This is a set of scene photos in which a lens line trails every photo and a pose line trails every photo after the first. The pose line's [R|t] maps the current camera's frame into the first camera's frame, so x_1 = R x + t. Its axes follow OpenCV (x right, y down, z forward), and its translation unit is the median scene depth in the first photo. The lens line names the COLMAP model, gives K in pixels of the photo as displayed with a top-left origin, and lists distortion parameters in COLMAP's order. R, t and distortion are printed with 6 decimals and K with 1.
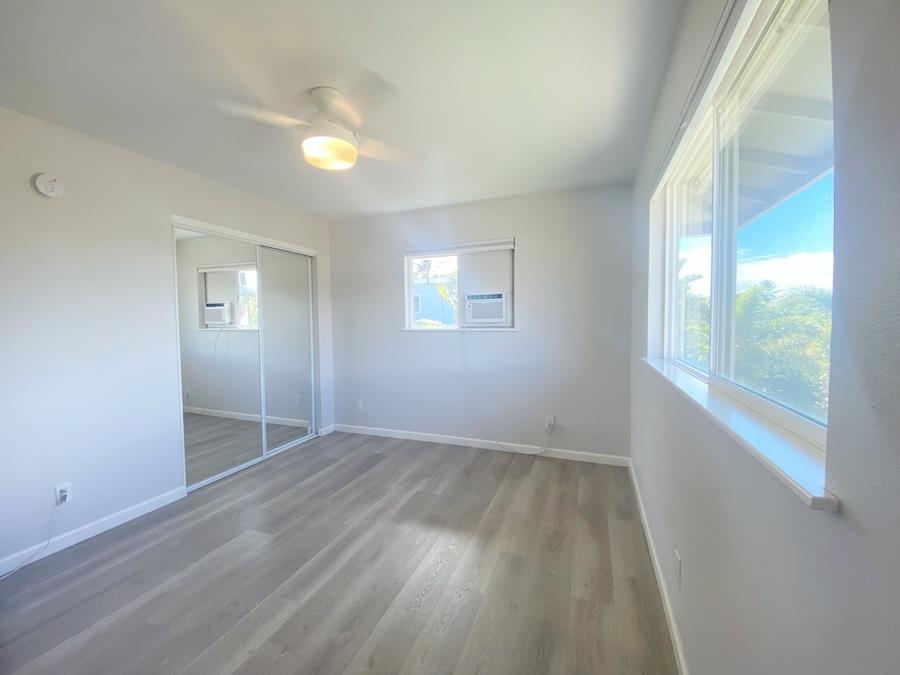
lens RADIAL K [[370.4, 0, 457.3], [0, 370.4, 334.6], [0, 0, 1]] dist [-0.002870, -0.000466]
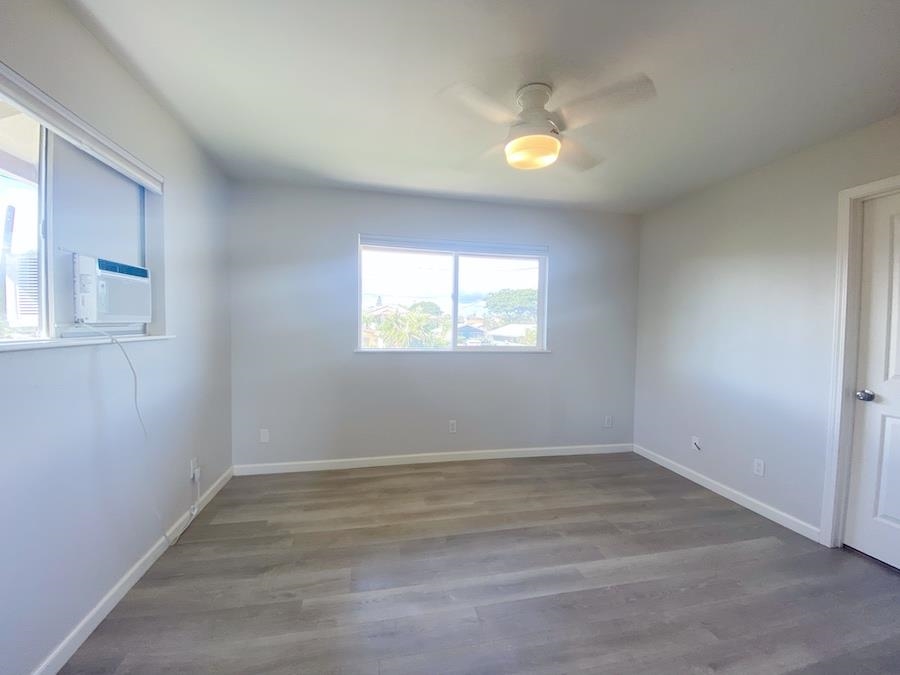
lens RADIAL K [[370.4, 0, 449.3], [0, 370.4, 336.4], [0, 0, 1]] dist [-0.002870, -0.000466]
pose [[-0.547834, -0.024676, 0.836223, -0.670690], [0.026126, 0.998573, 0.046583, -0.031596], [-0.836179, 0.047367, -0.546407, 1.113544]]
